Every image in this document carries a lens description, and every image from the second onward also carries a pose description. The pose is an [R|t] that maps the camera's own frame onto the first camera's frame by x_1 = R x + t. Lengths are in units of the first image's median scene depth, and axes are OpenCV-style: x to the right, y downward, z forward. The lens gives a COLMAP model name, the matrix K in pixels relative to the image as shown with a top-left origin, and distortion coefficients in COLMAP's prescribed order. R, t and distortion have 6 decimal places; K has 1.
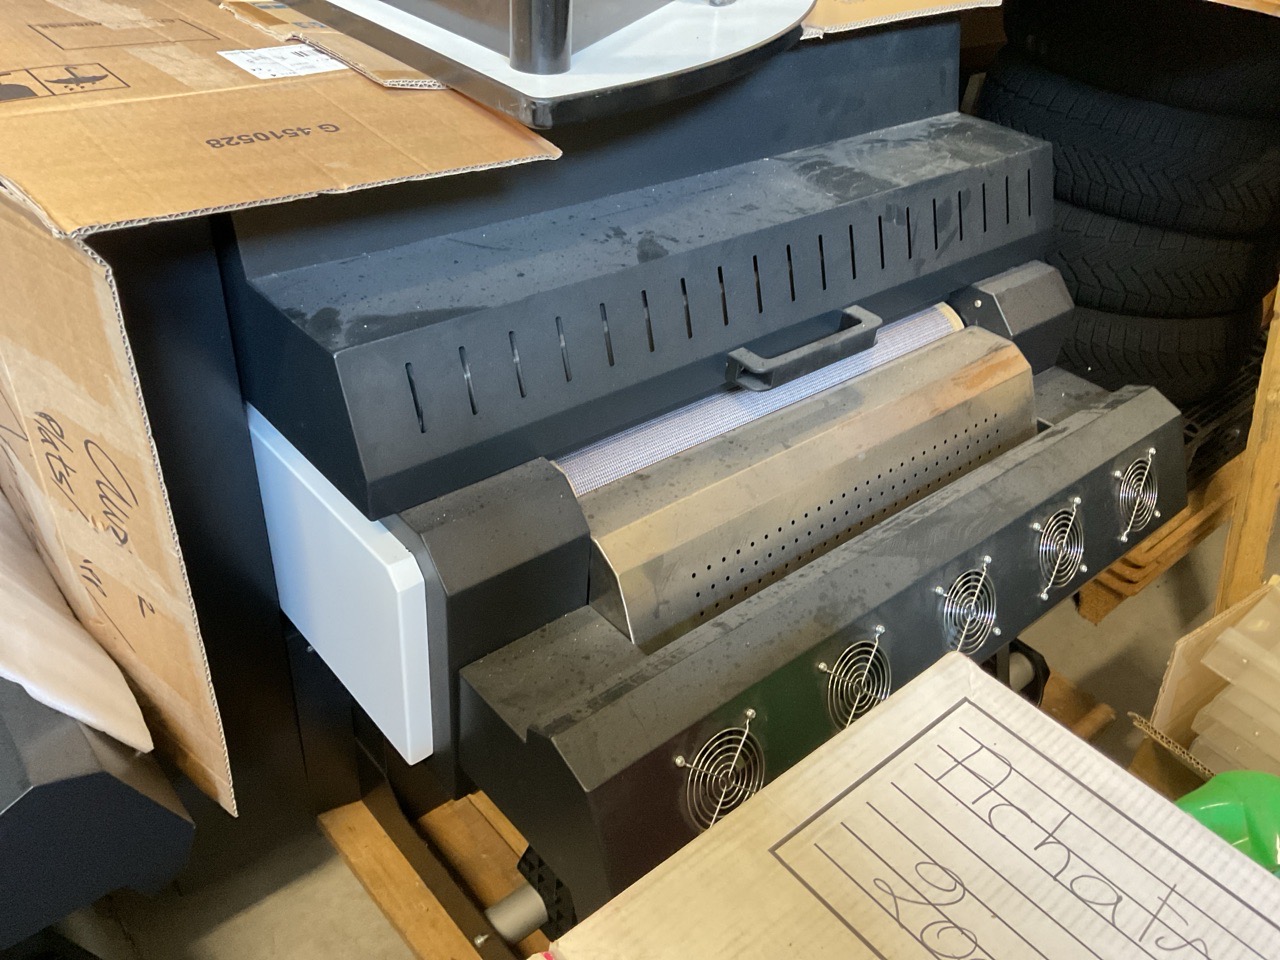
lens RADIAL K [[1074.3, 0, 640.0], [0, 1074.3, 480.0], [0, 0, 1]] dist [0.008396, -0.074566]
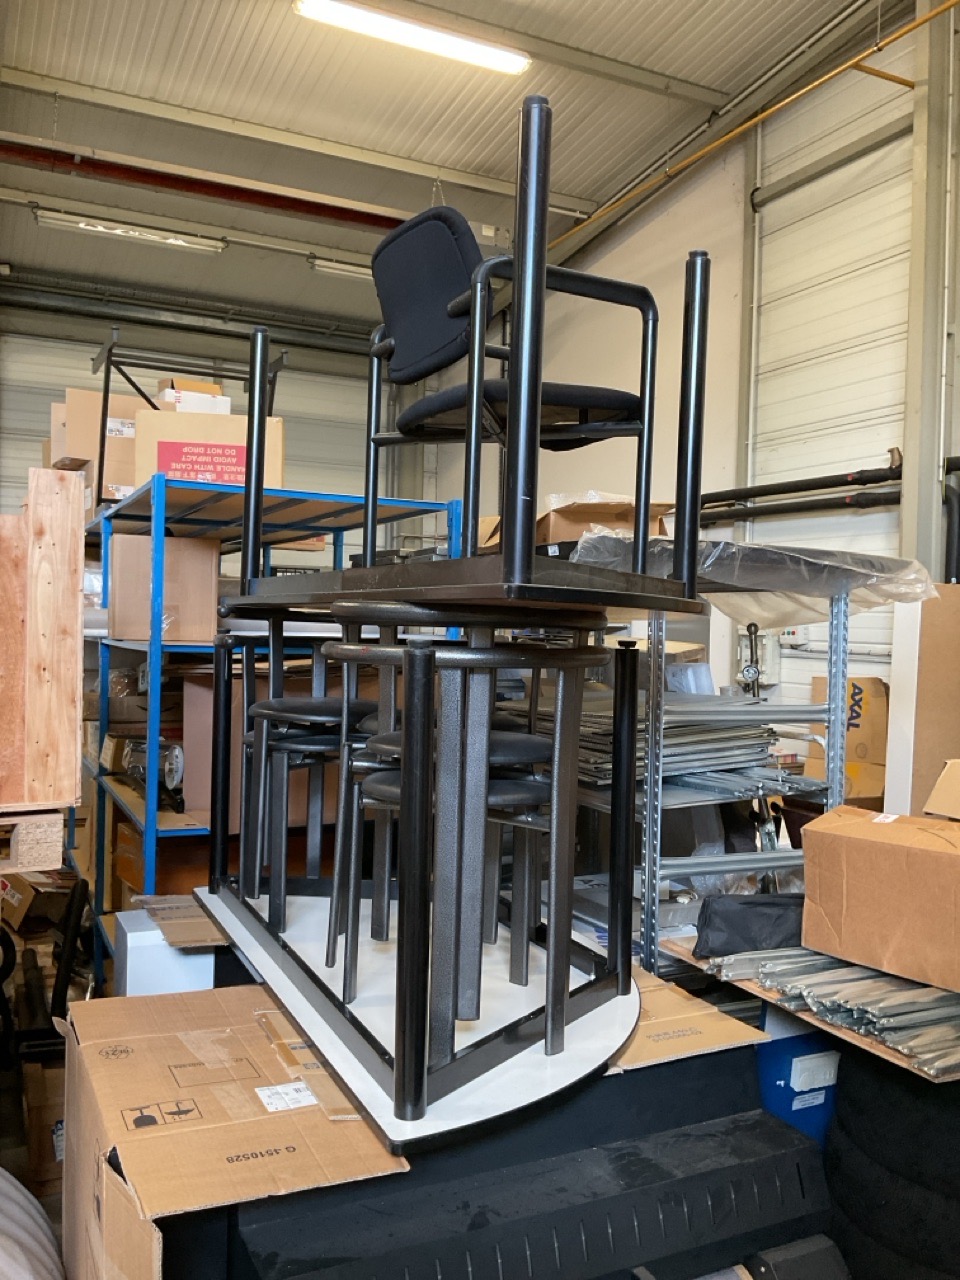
lens RADIAL K [[1079.3, 0, 480.0], [0, 1079.3, 640.0], [0, 0, 1]] dist [0.000420, -0.000633]
pose [[0.966210, -0.041140, -0.254453, 0.470551], [-0.111255, 0.823925, -0.555671, -0.031386], [0.232510, 0.565204, 0.791507, -0.806698]]
